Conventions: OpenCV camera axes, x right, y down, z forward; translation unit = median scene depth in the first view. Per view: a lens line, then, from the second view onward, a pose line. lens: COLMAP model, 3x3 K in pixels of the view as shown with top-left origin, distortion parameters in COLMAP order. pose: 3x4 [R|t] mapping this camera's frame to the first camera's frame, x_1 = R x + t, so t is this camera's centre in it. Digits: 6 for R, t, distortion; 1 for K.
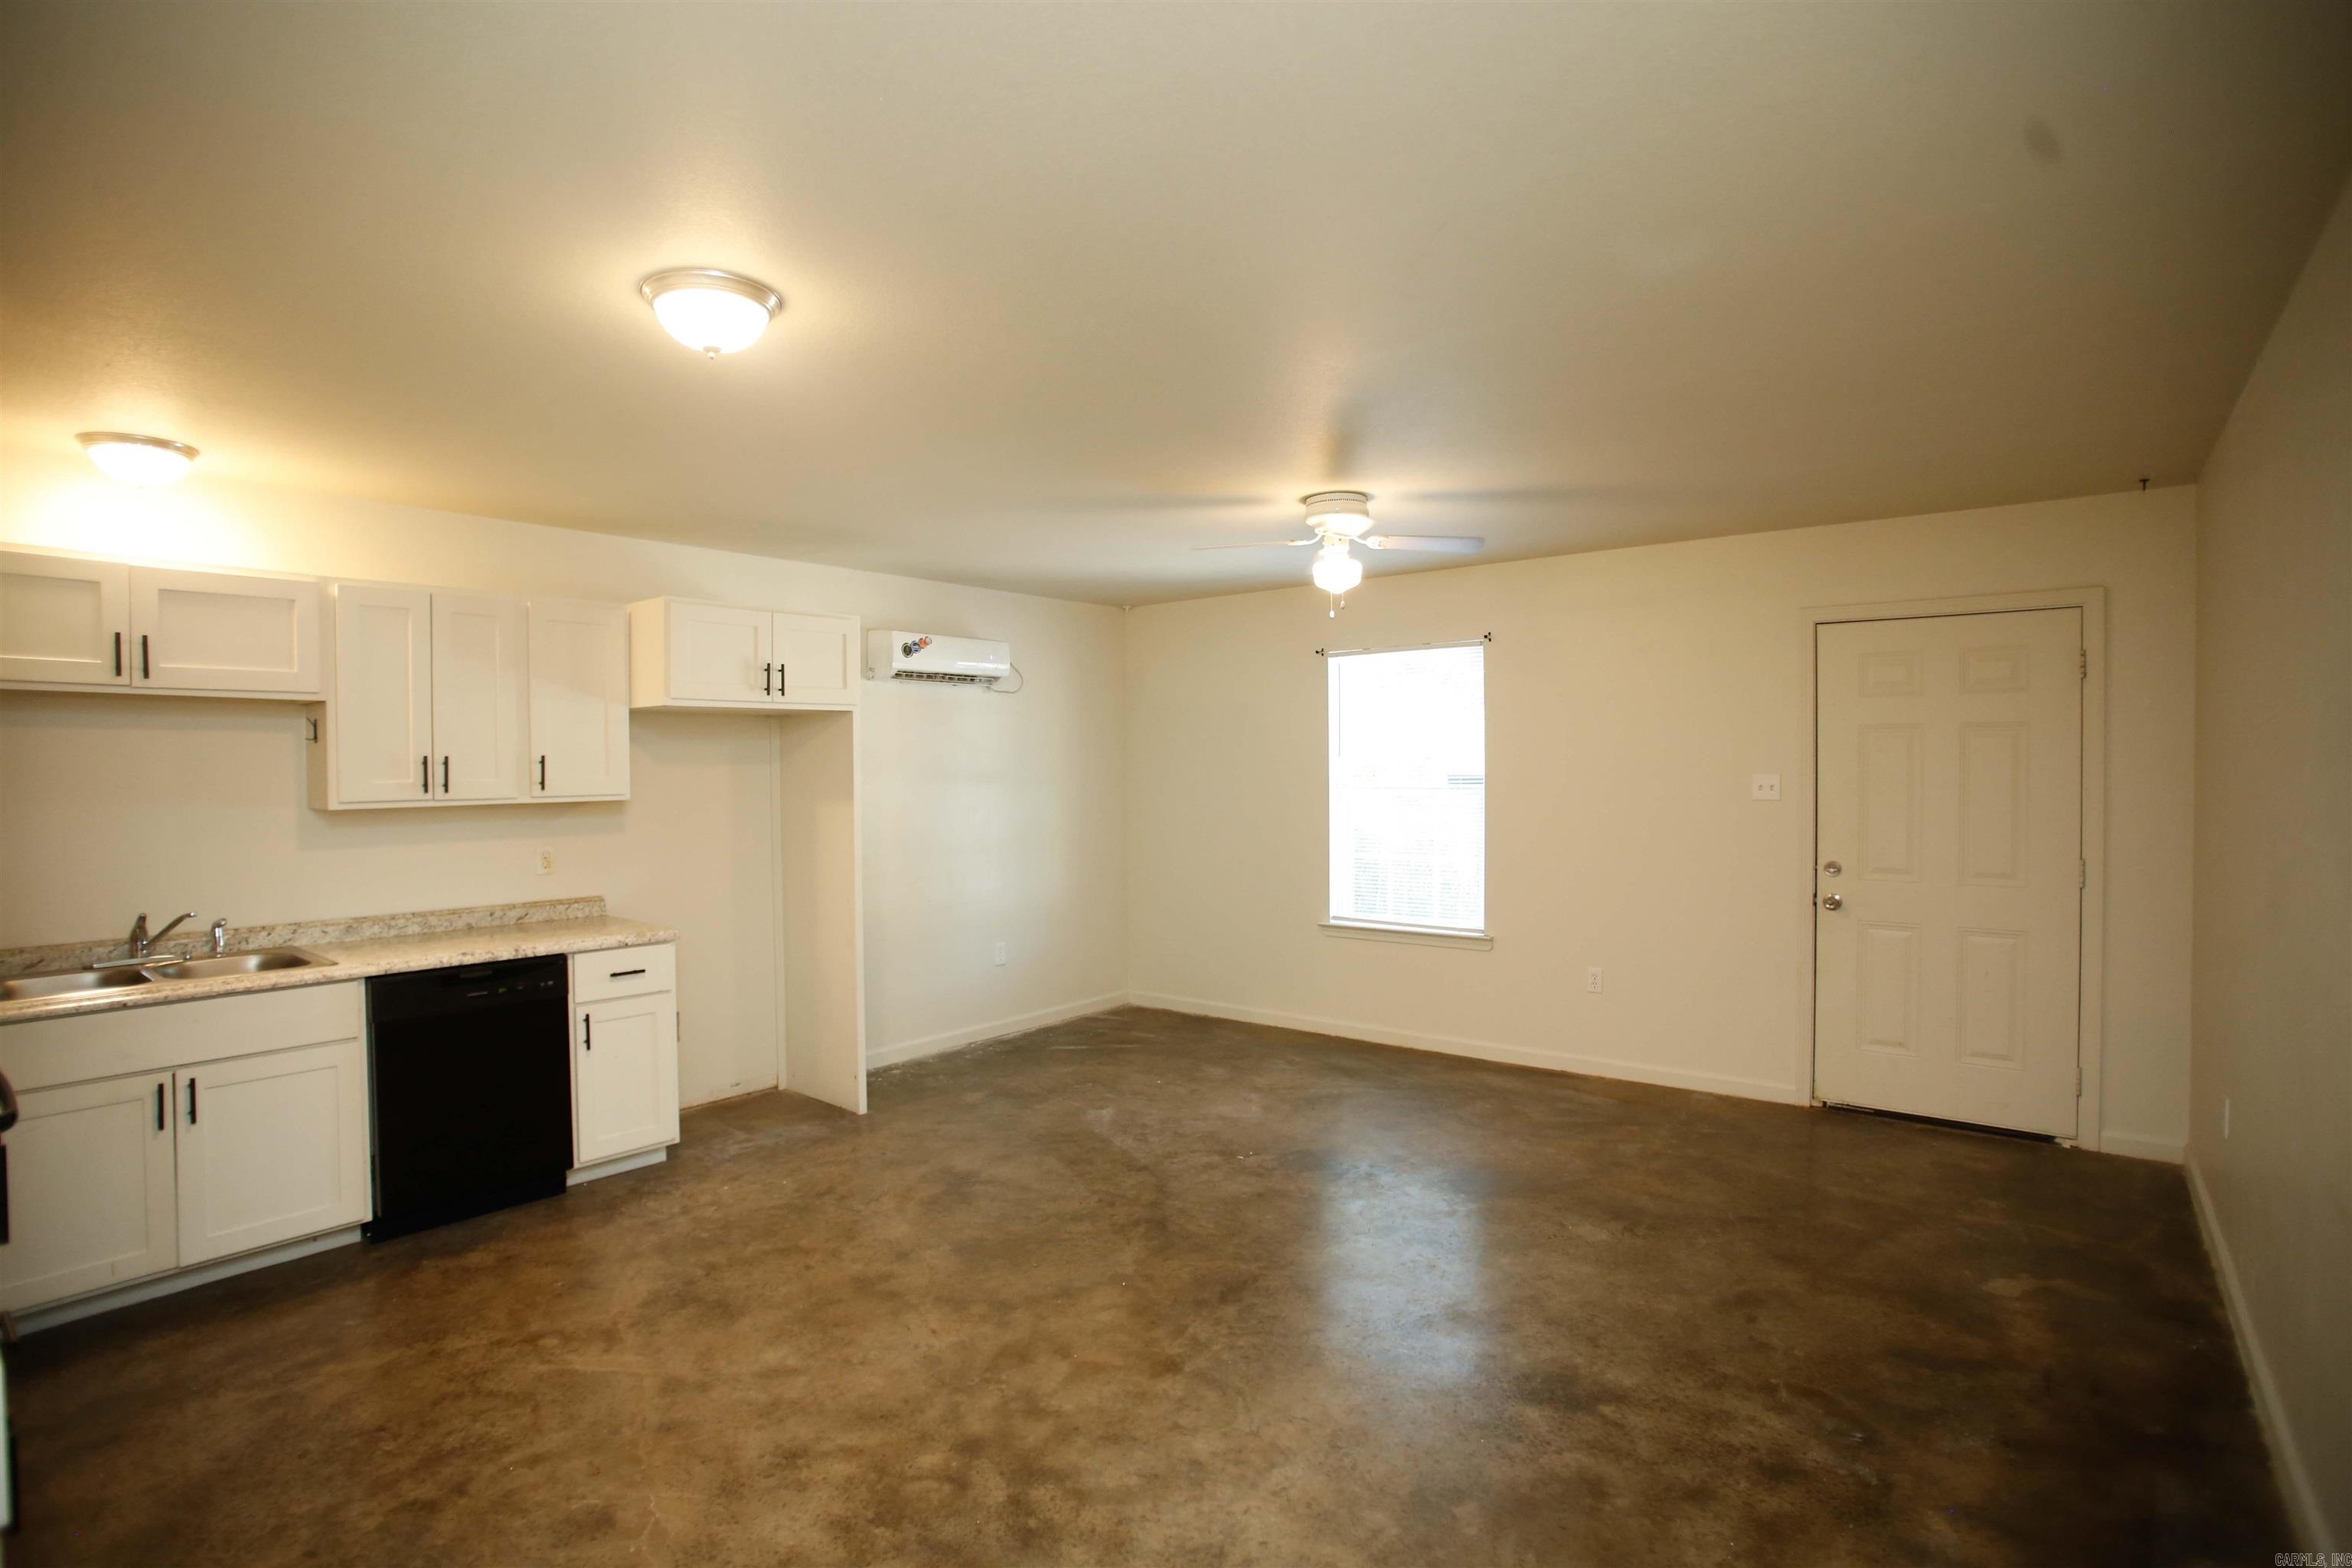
lens RADIAL K [[1144.4, 0, 1160.8], [0, 1144.4, 778.8], [0, 0, 1]] dist [-0.092933, 0.041529]
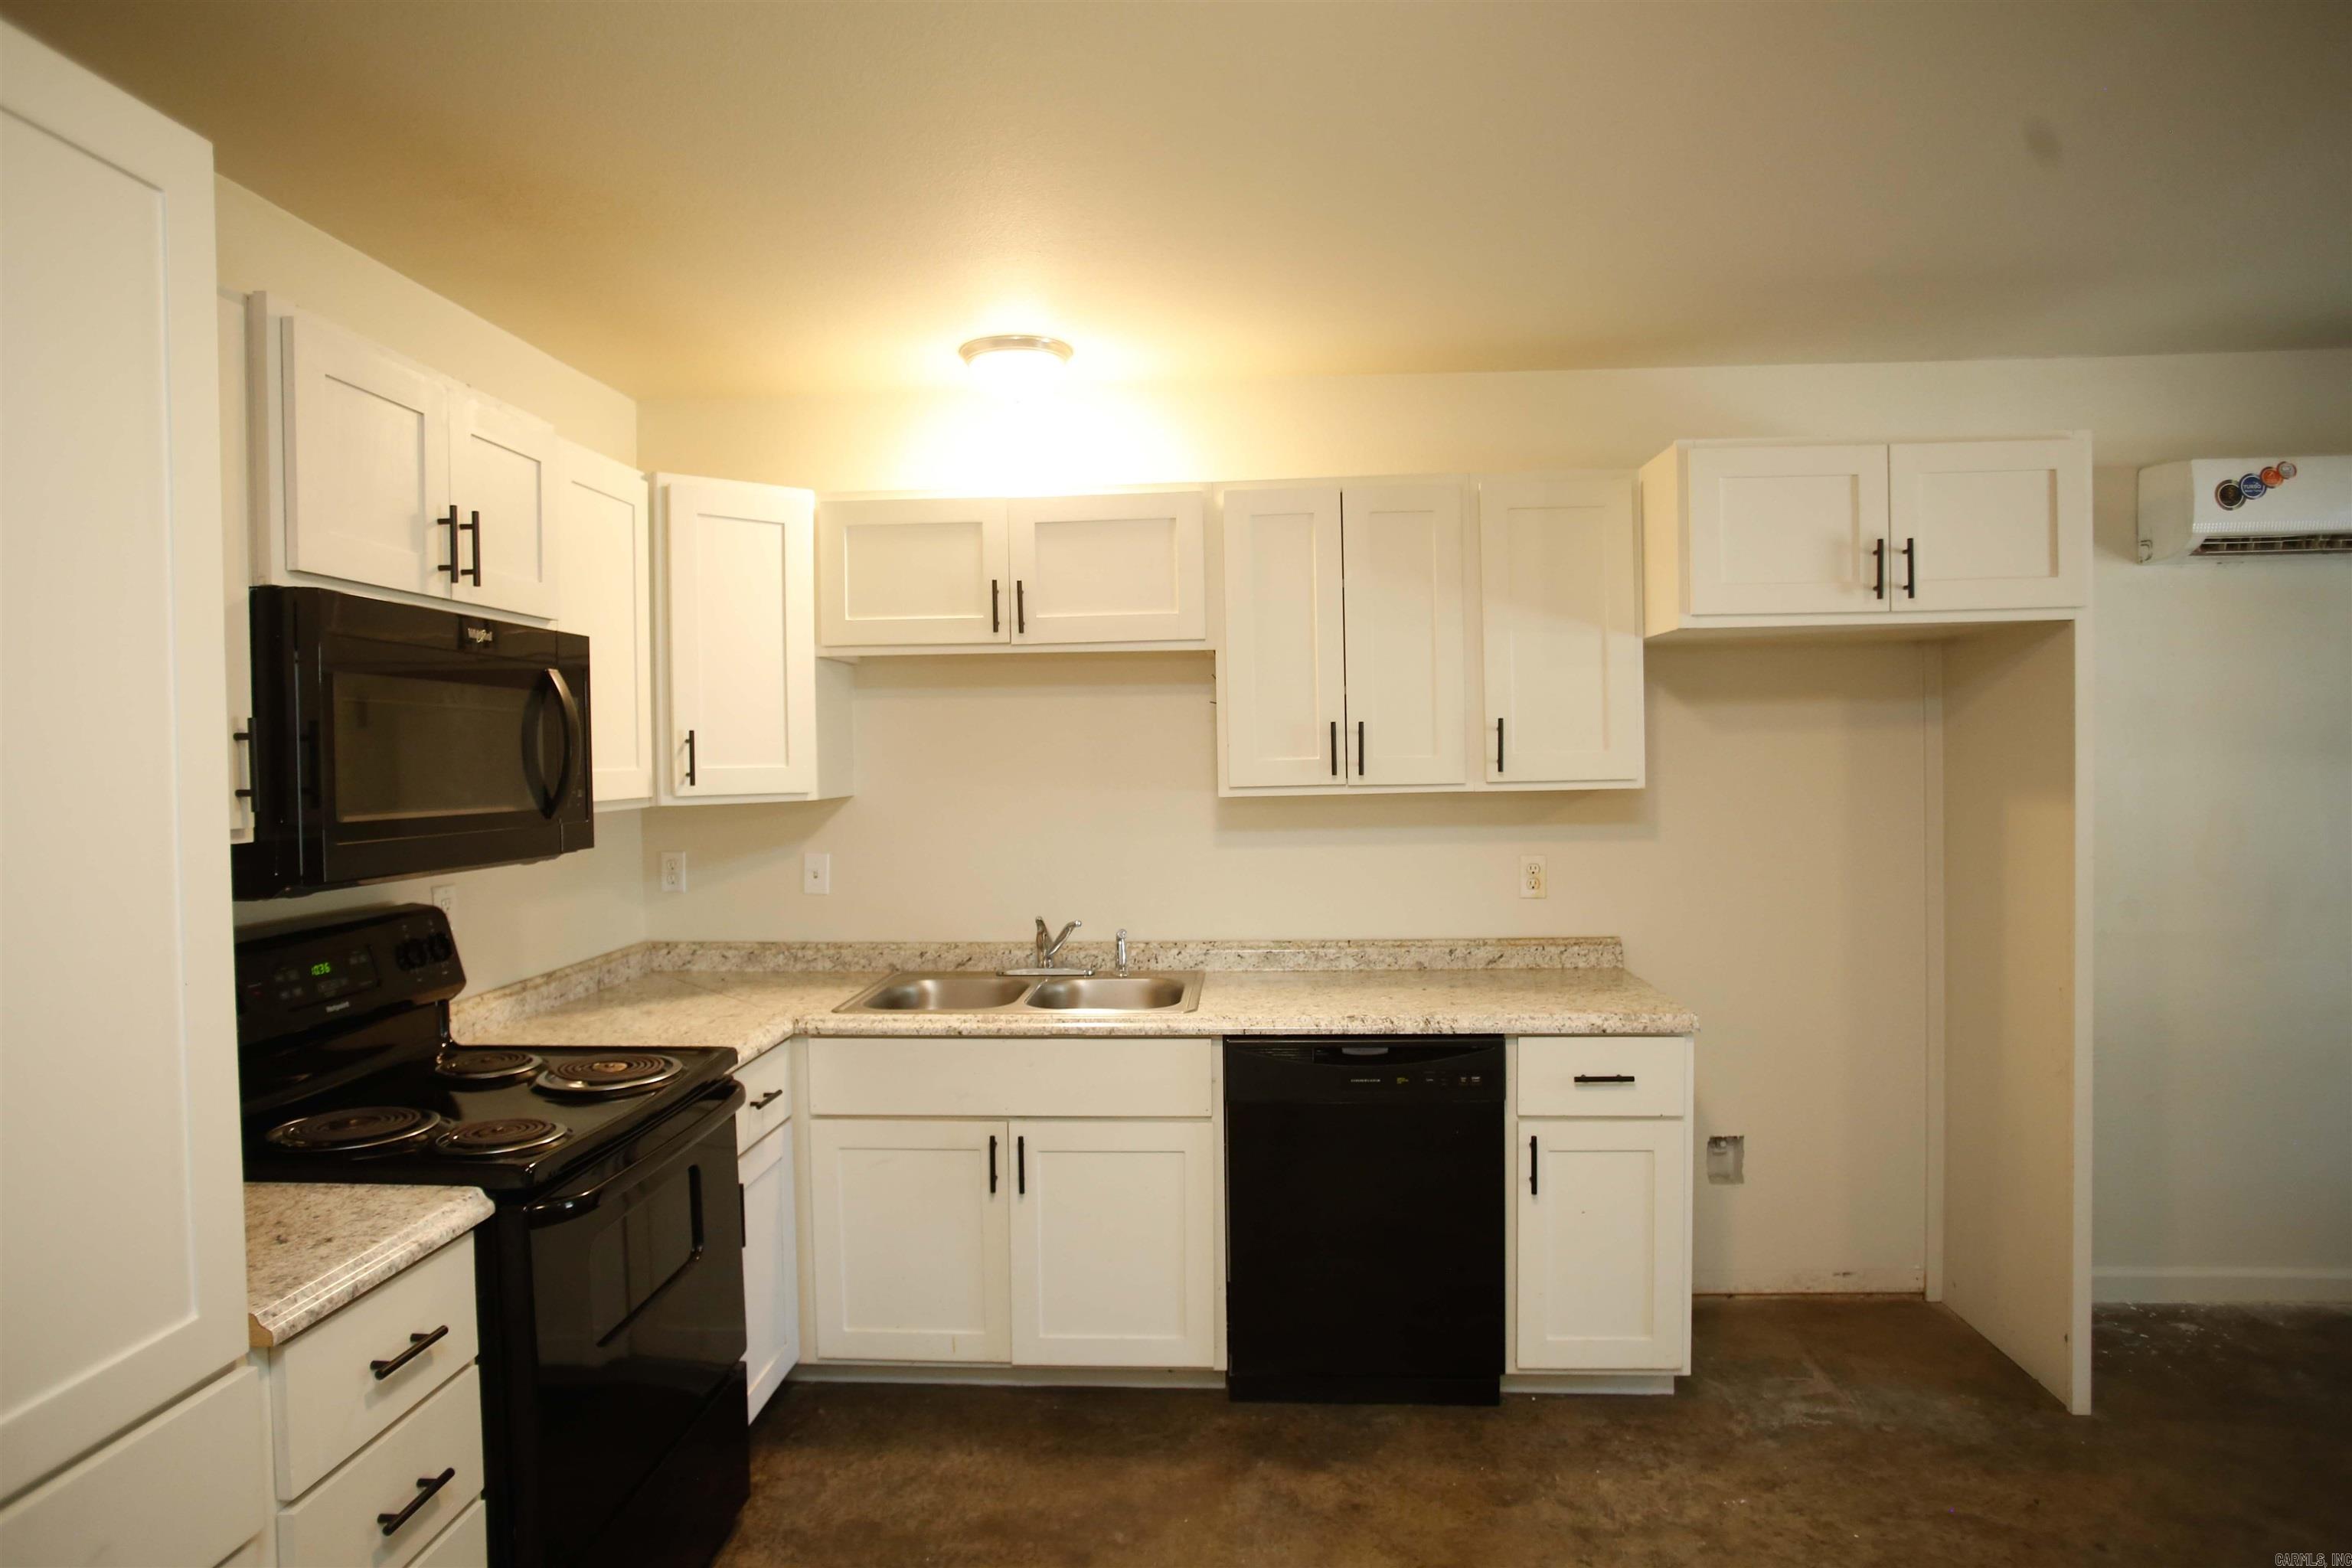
lens RADIAL K [[1344.1, 0, 1162.7], [0, 1344.1, 781.3], [0, 0, 1]] dist [-0.075515, 0.047739]
pose [[0.577716, 0.017173, -0.816057, -0.034667], [0.003070, 0.999726, 0.023212, -0.003099], [0.816232, -0.015915, 0.577505, 0.400170]]
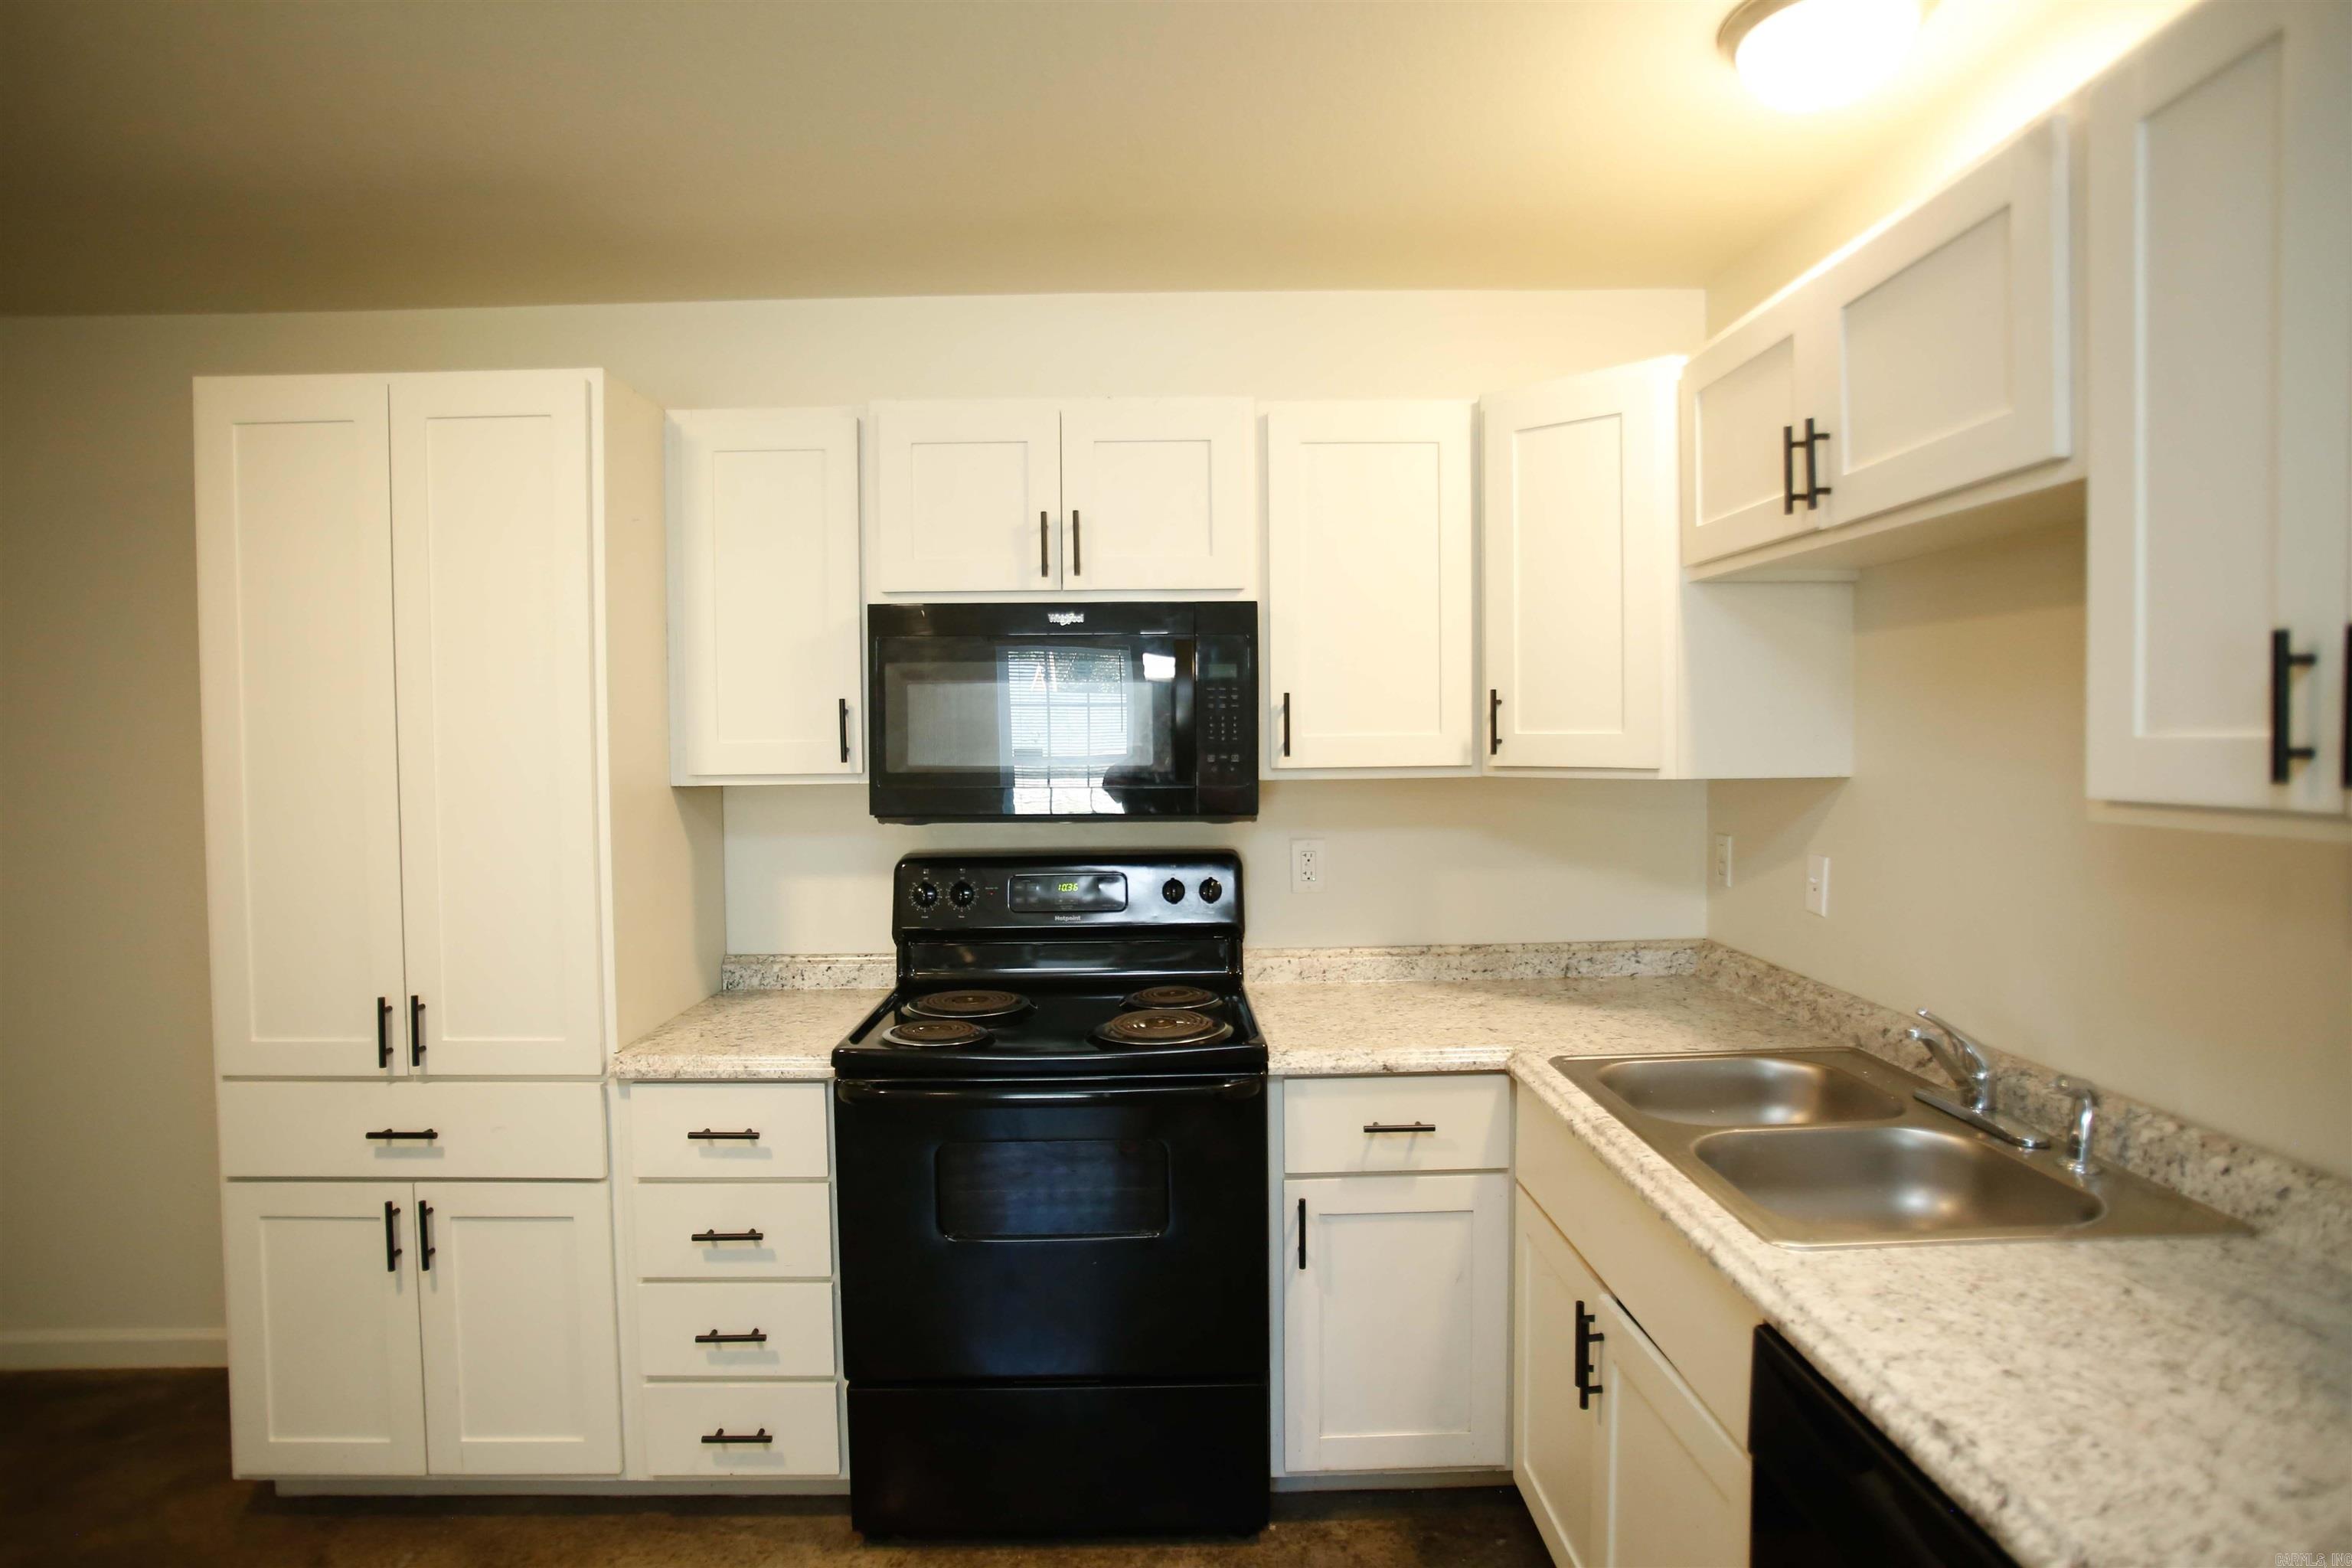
lens RADIAL K [[1328.6, 0, 1116.9], [0, 1328.6, 776.5], [0, 0, 1]] dist [-0.050411, -0.000015]
pose [[-0.772459, 0.043342, -0.633584, -0.257321], [0.012818, 0.998529, 0.052680, -0.009261], [0.634936, 0.032572, -0.771878, 1.002125]]
